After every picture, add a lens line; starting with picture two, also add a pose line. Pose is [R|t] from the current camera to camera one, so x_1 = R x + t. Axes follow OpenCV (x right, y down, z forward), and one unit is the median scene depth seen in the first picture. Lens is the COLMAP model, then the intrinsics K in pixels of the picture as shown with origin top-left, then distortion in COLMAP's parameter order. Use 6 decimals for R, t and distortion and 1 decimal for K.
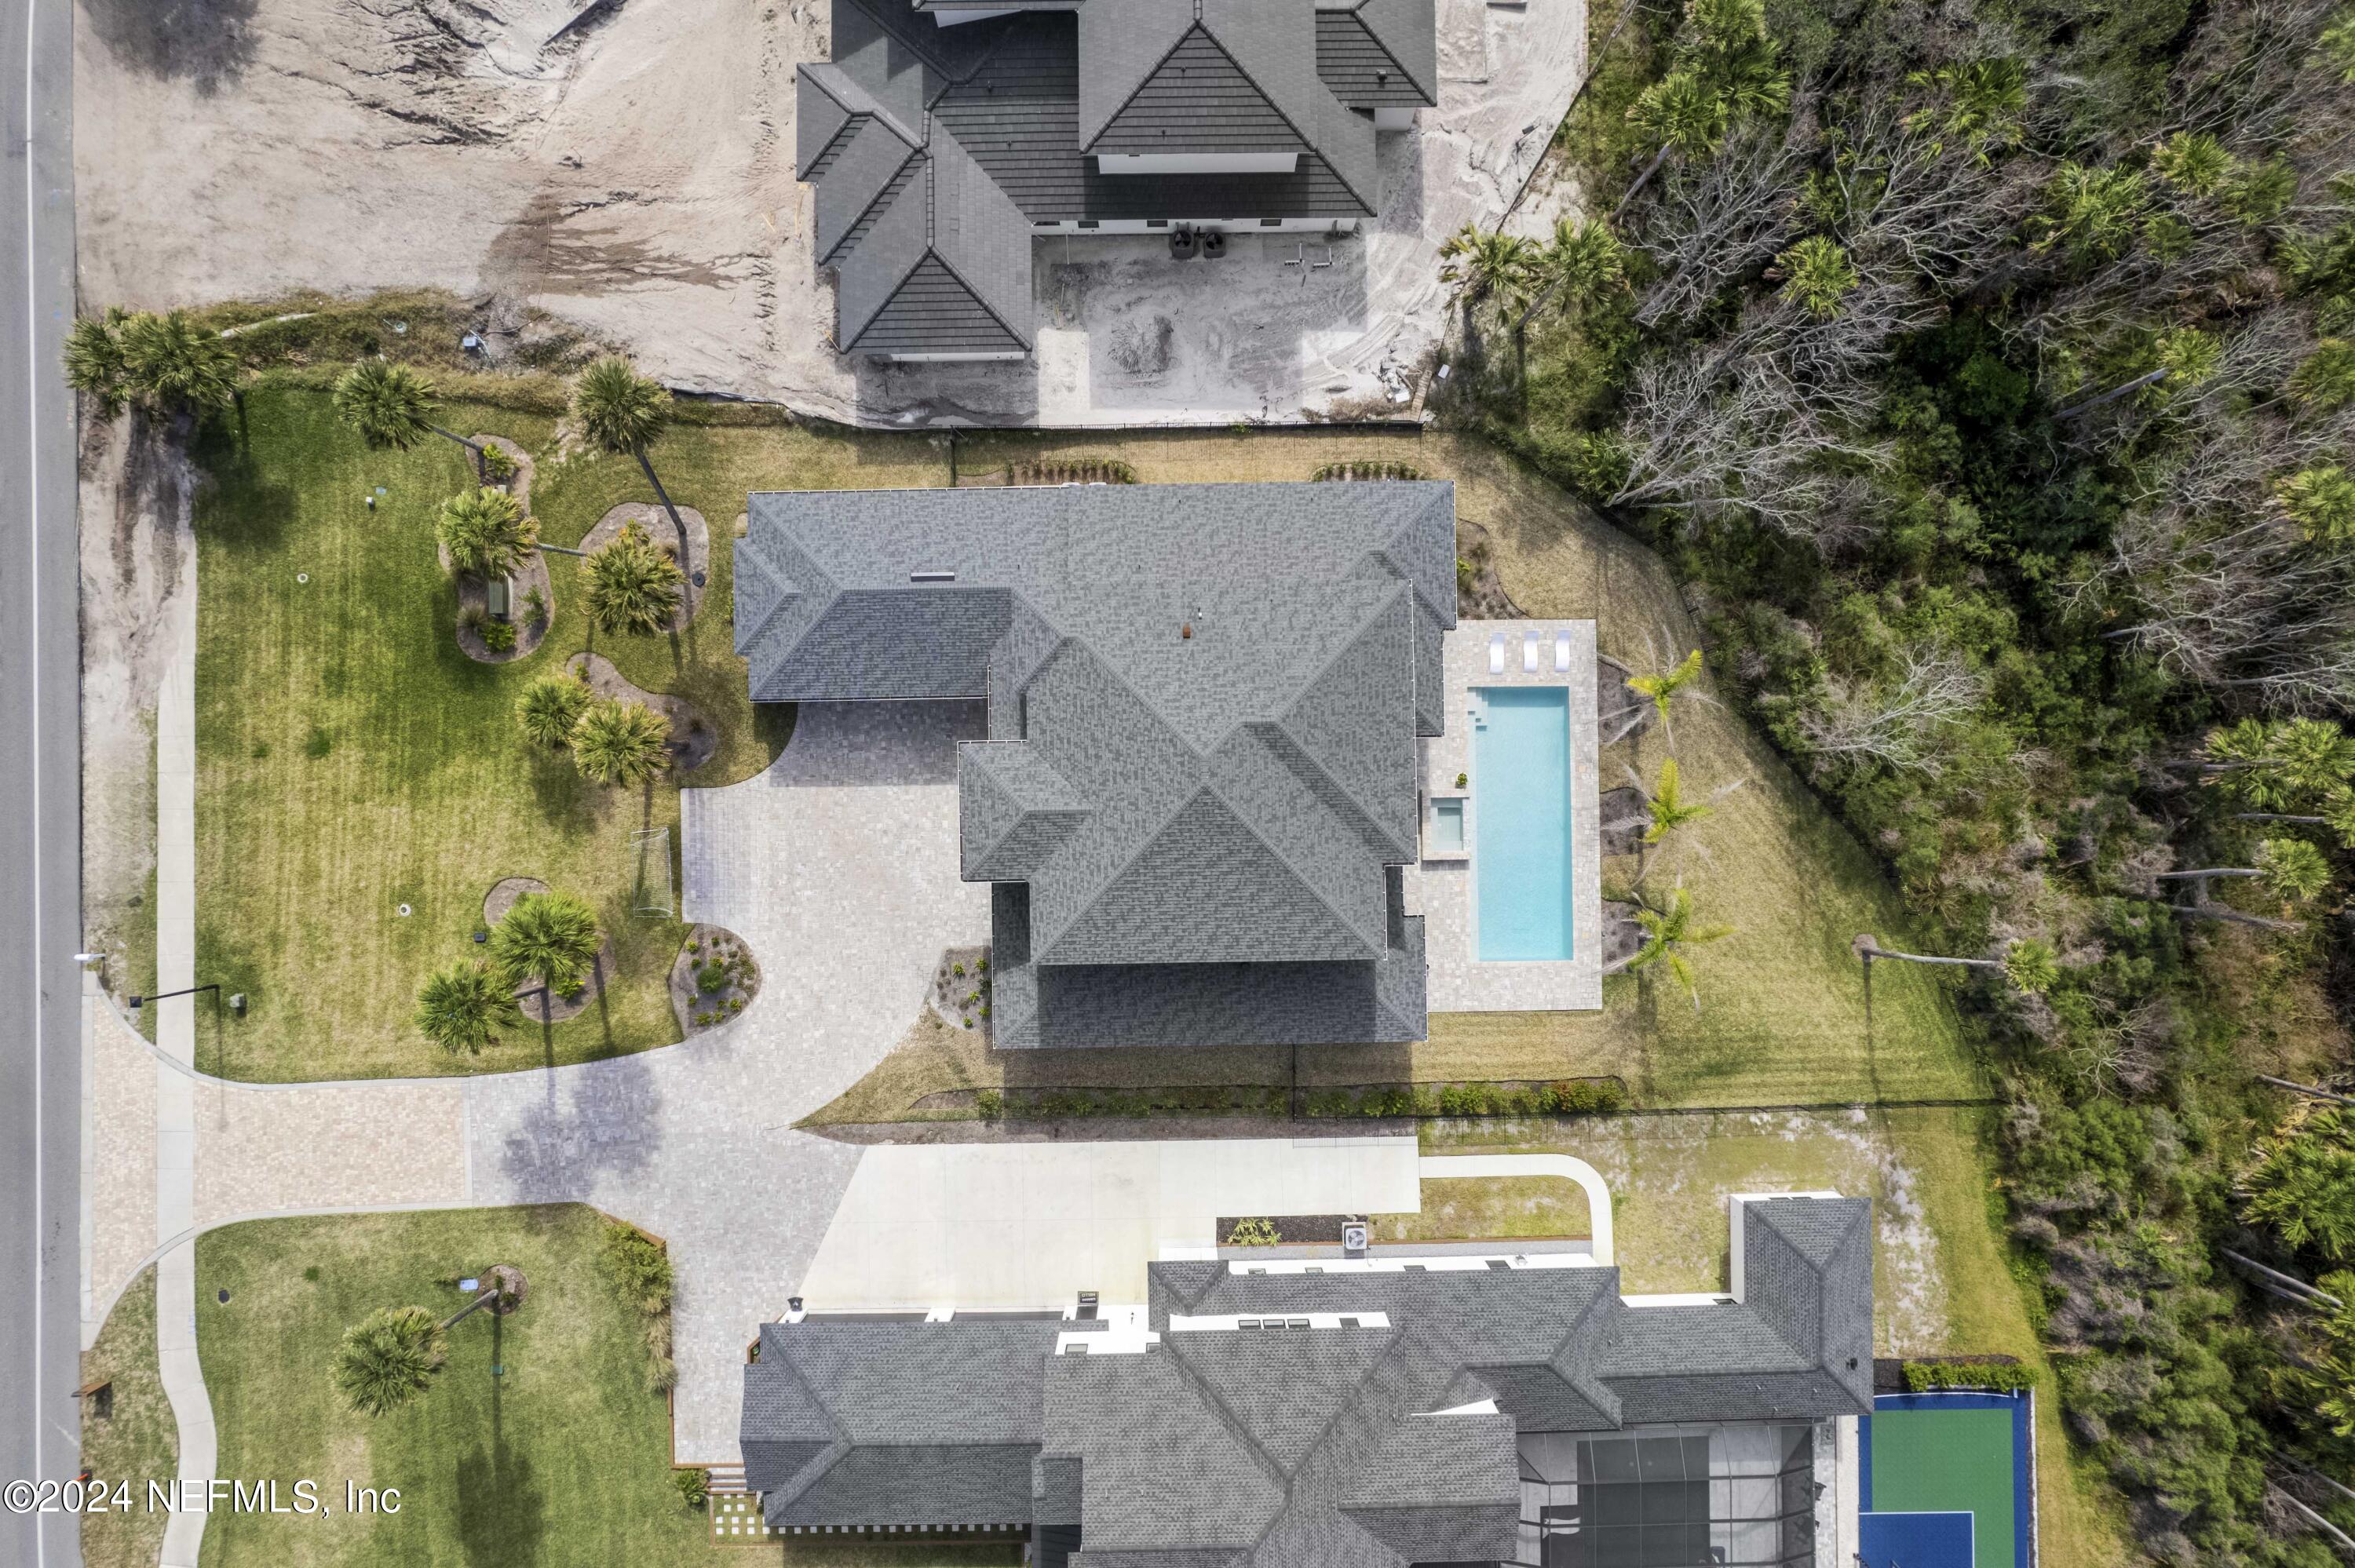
lens RADIAL K [[1502.4, 0, 1182.7], [0, 1502.4, 787.2], [0, 0, 1]] dist [-0.079149, 0.072320]
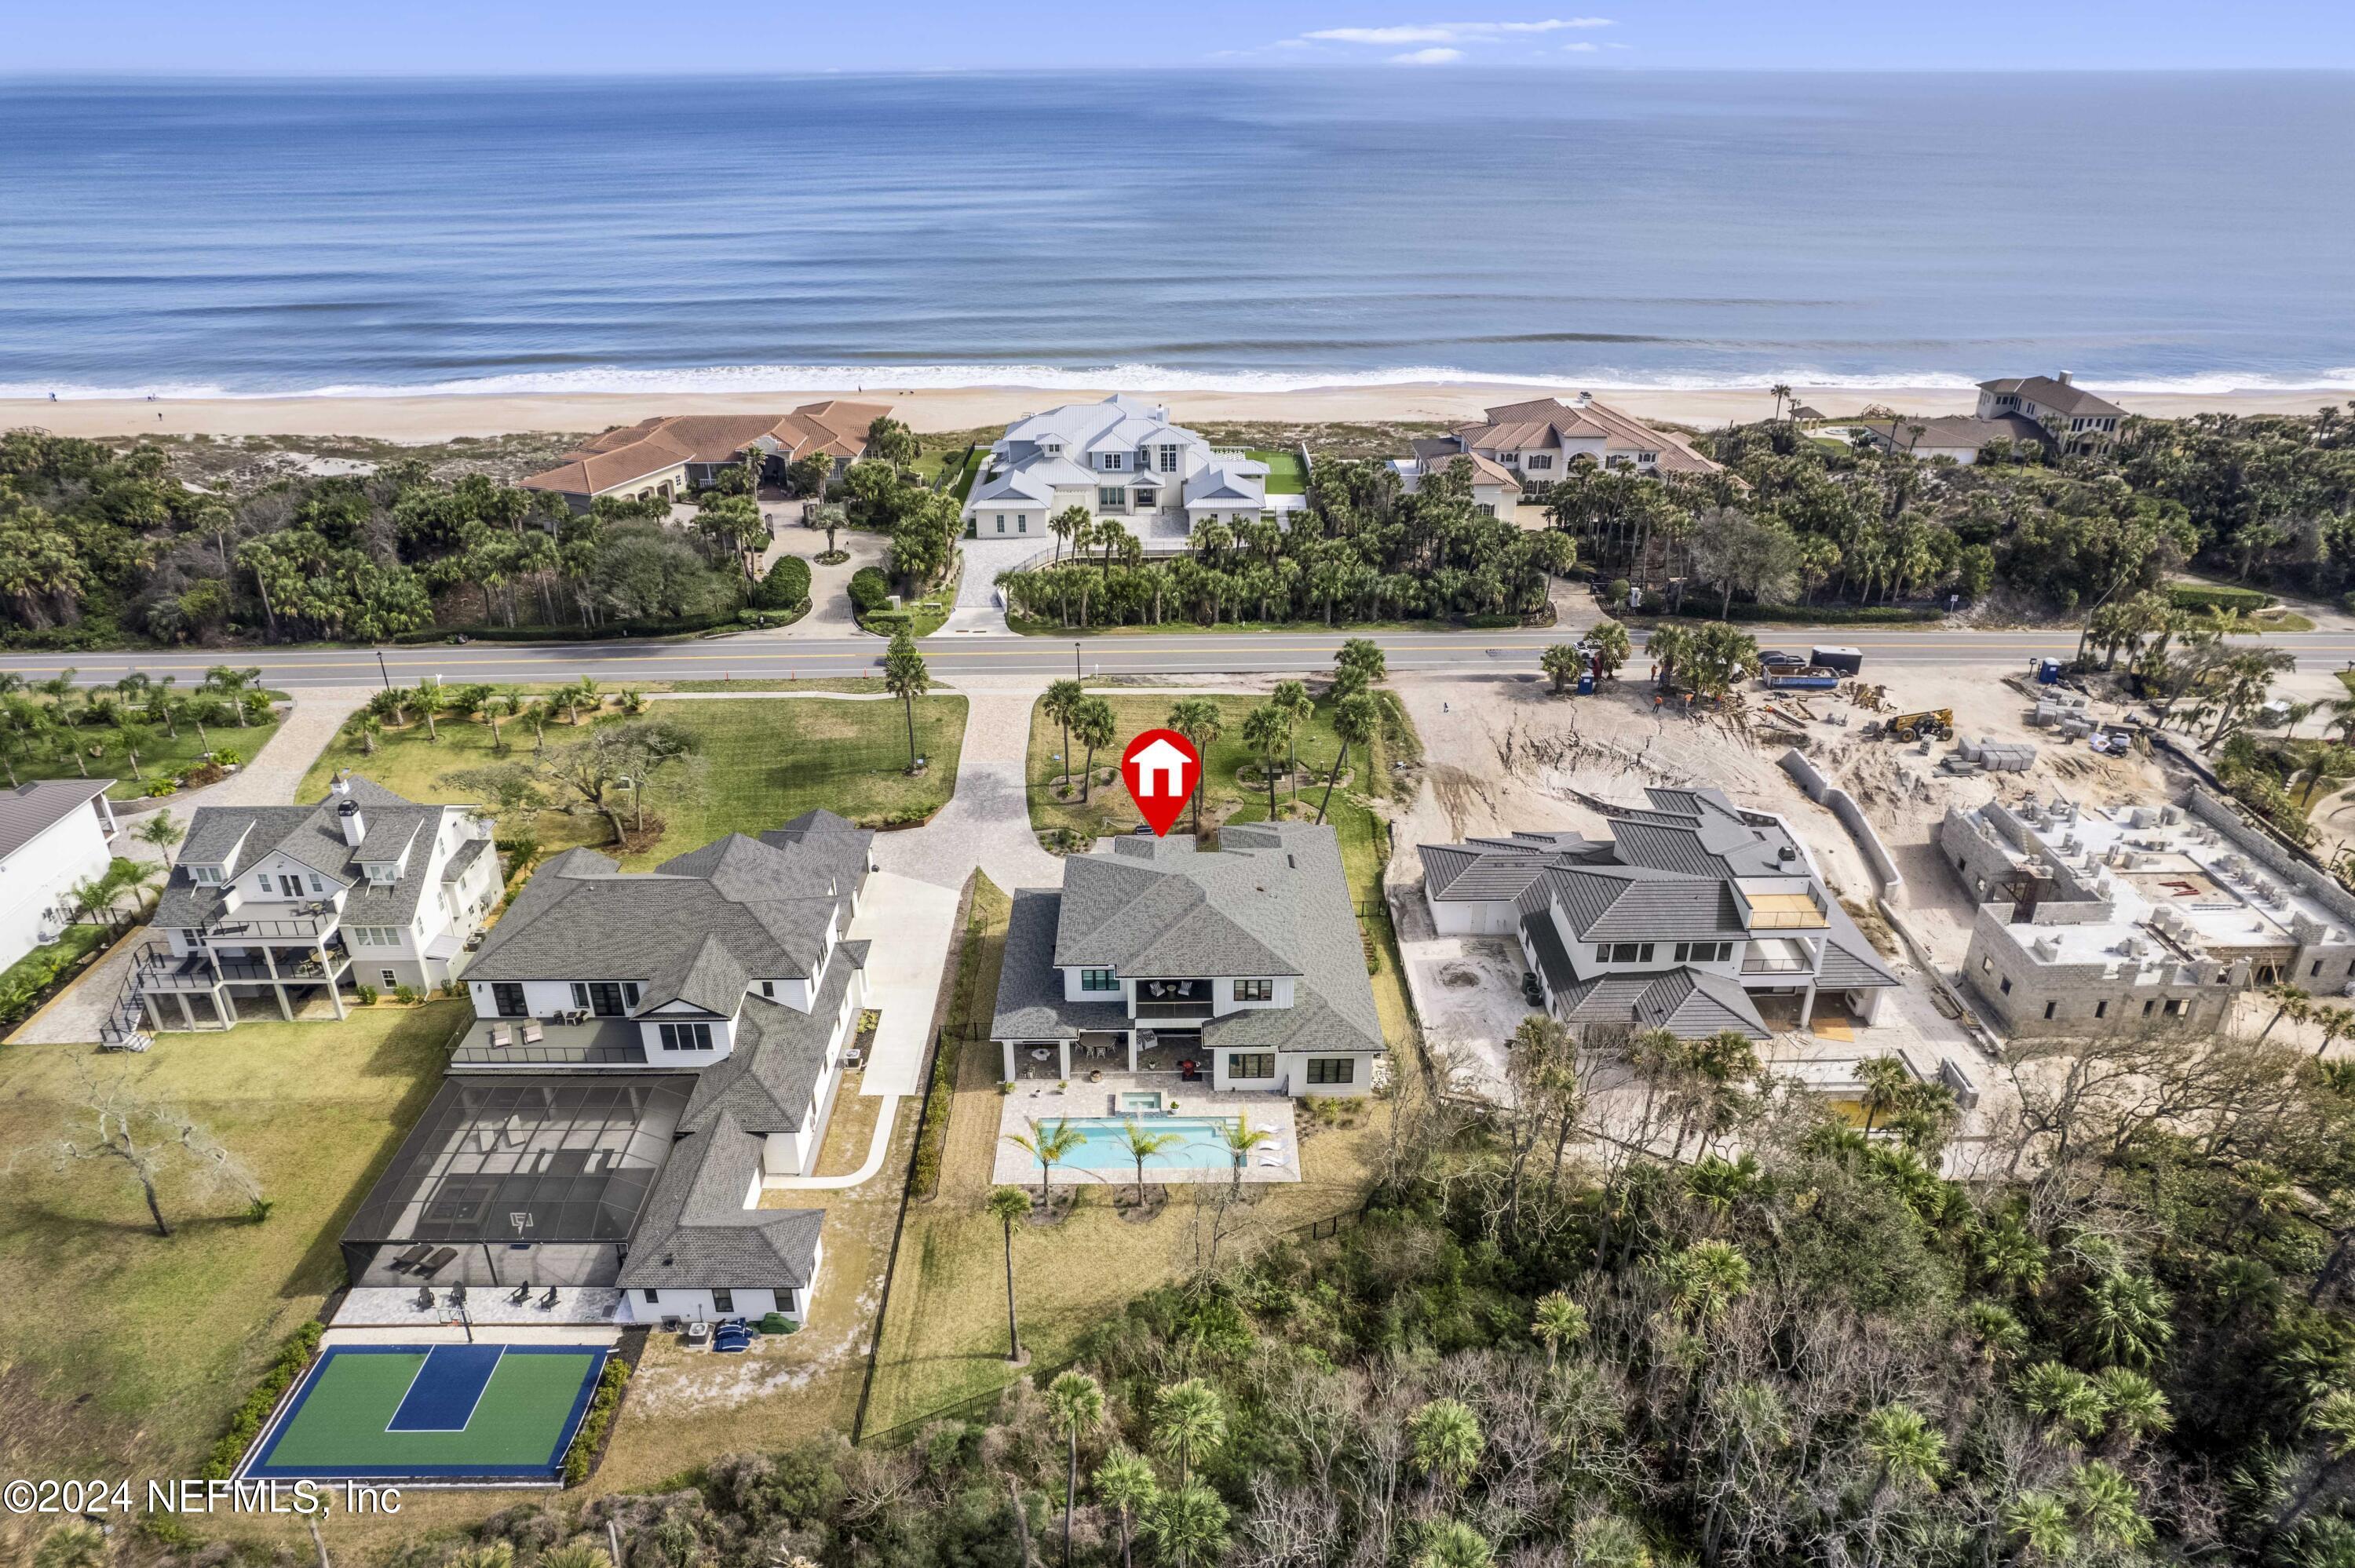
lens RADIAL K [[1502.4, 0, 1182.7], [0, 1502.4, 787.2], [0, 0, 1]] dist [-0.079149, 0.072320]
pose [[0.000763, 0.437150, -0.899388, 1.306279], [-0.999820, 0.017376, 0.007597, -0.028388], [0.018949, 0.899221, 0.437085, 0.156818]]
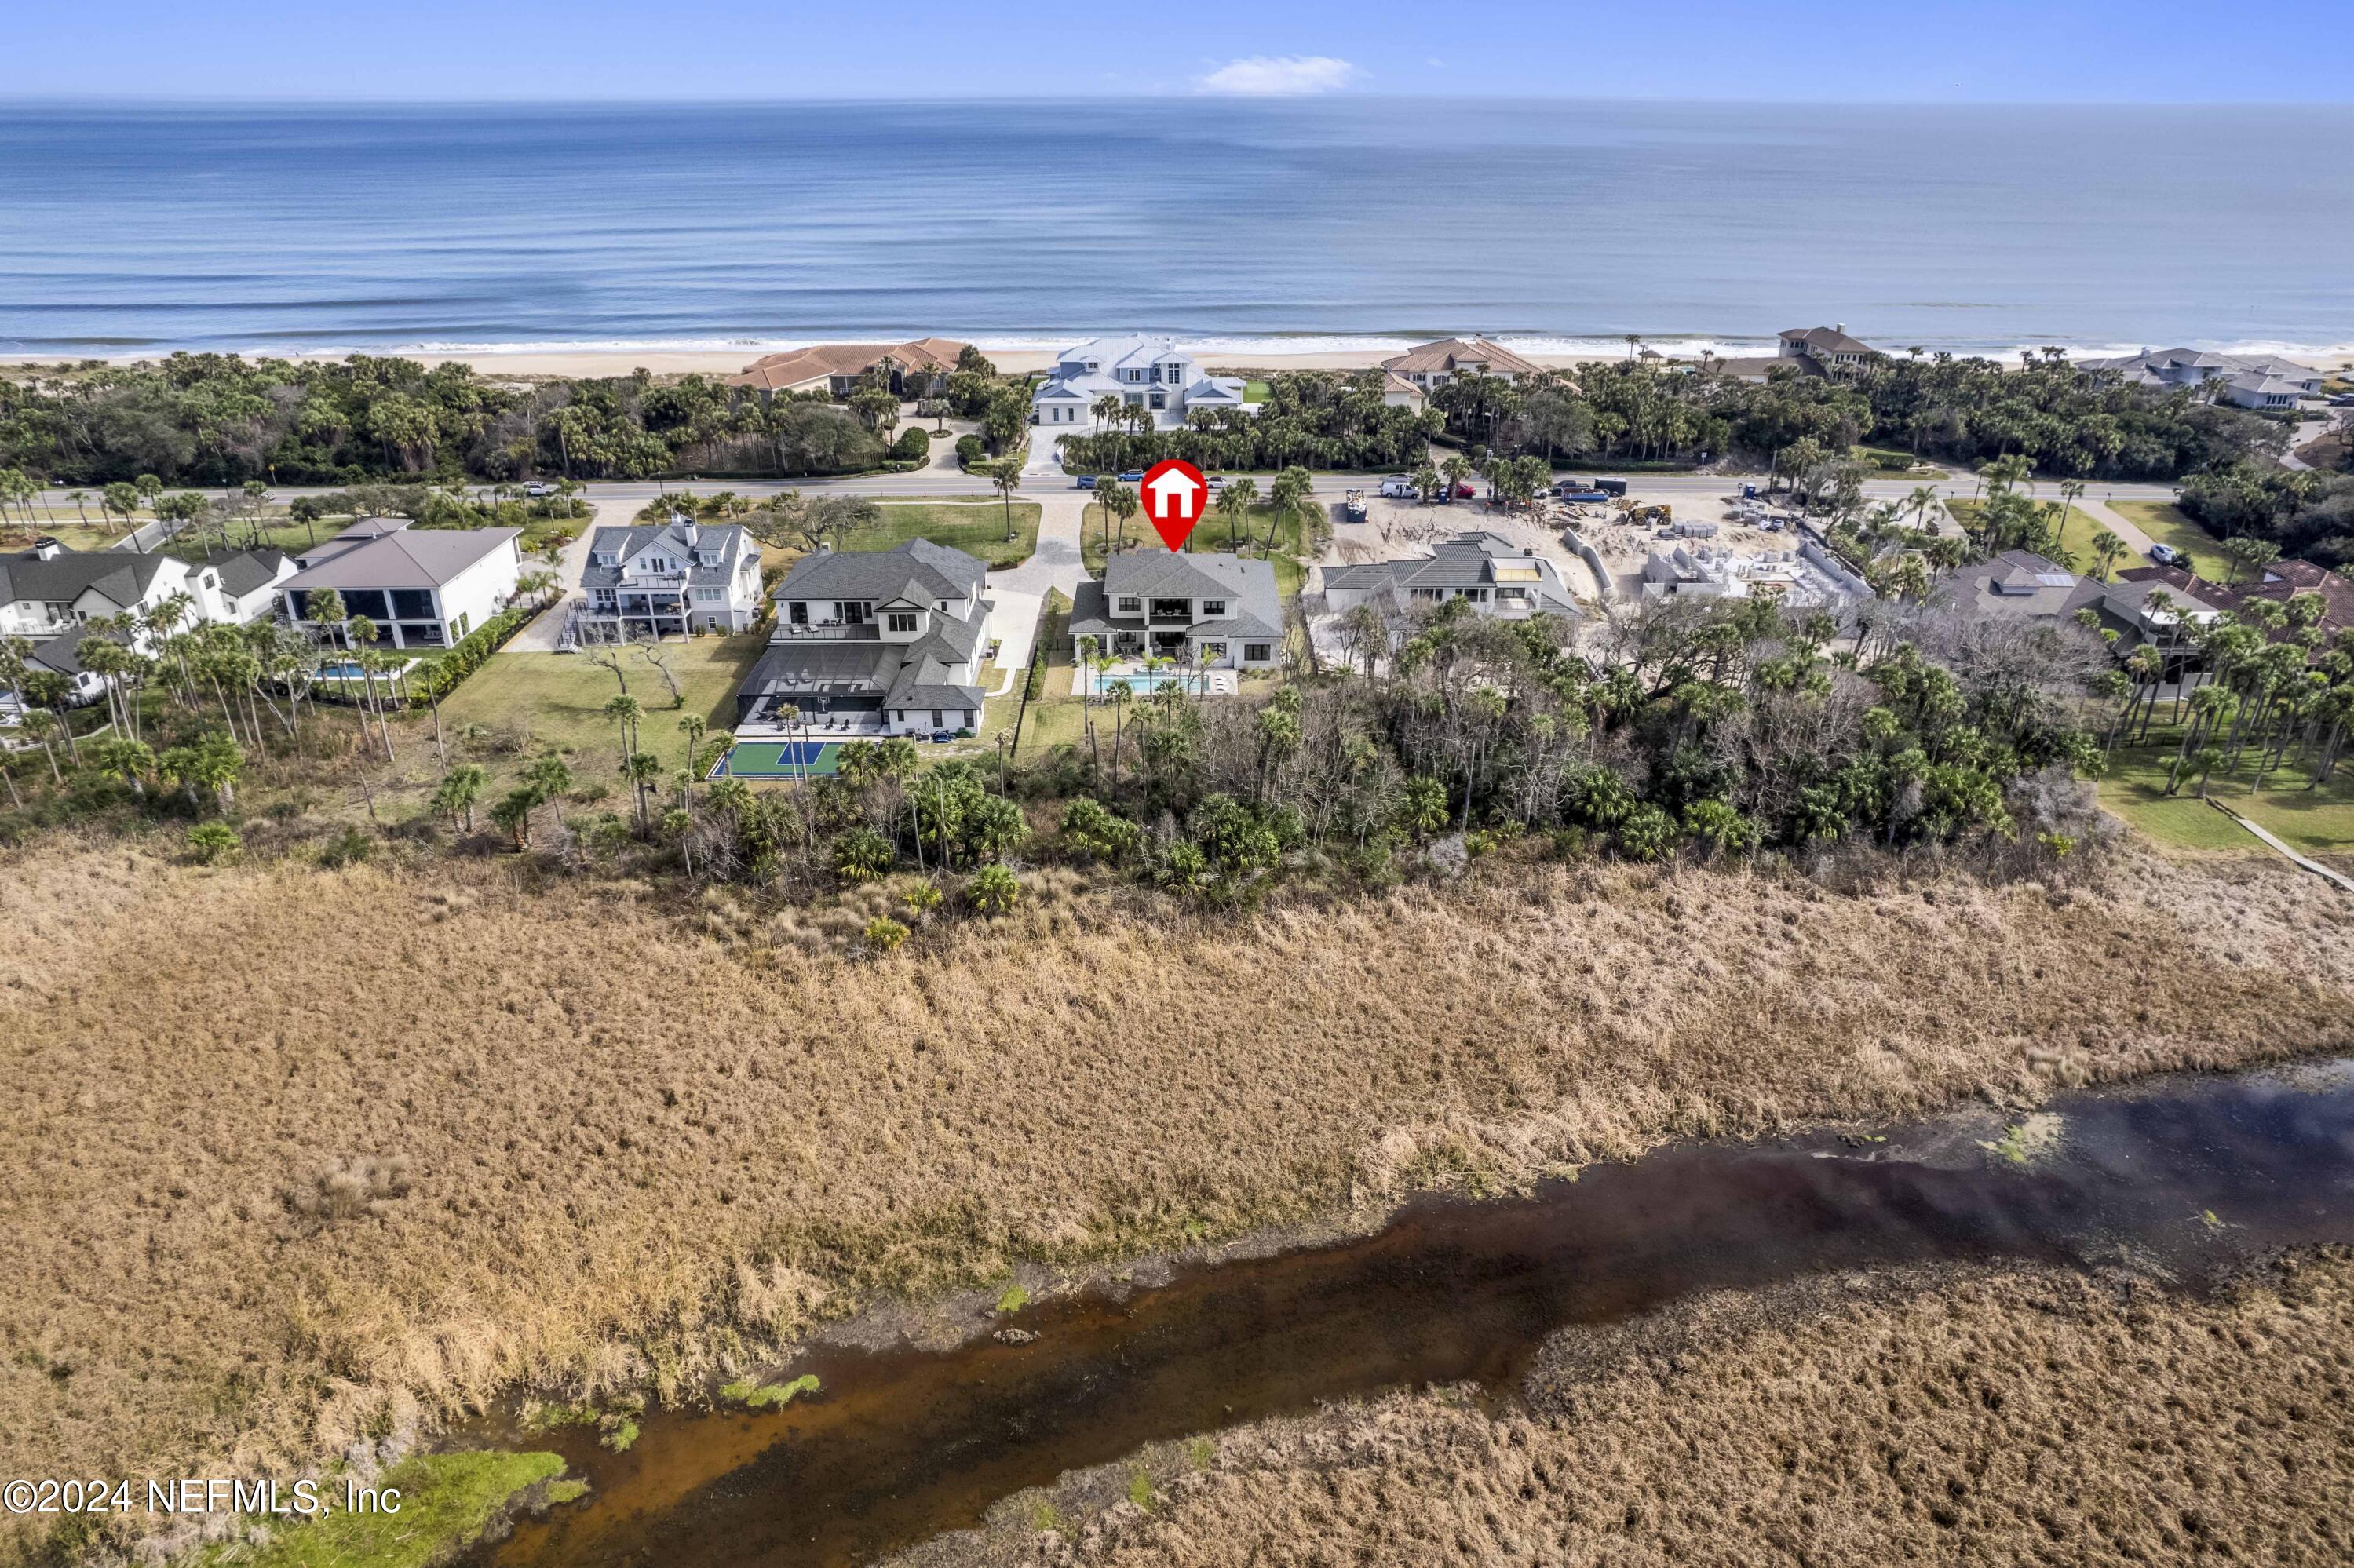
lens RADIAL K [[1493.2, 0, 1204.7], [0, 1493.2, 793.8], [0, 0, 1]] dist [-0.059487, 0.037341]
pose [[0.004132, 0.428083, -0.903730, 2.530372], [-0.999885, 0.014940, 0.002506, -0.065516], [0.014574, 0.903616, 0.428095, 0.150067]]
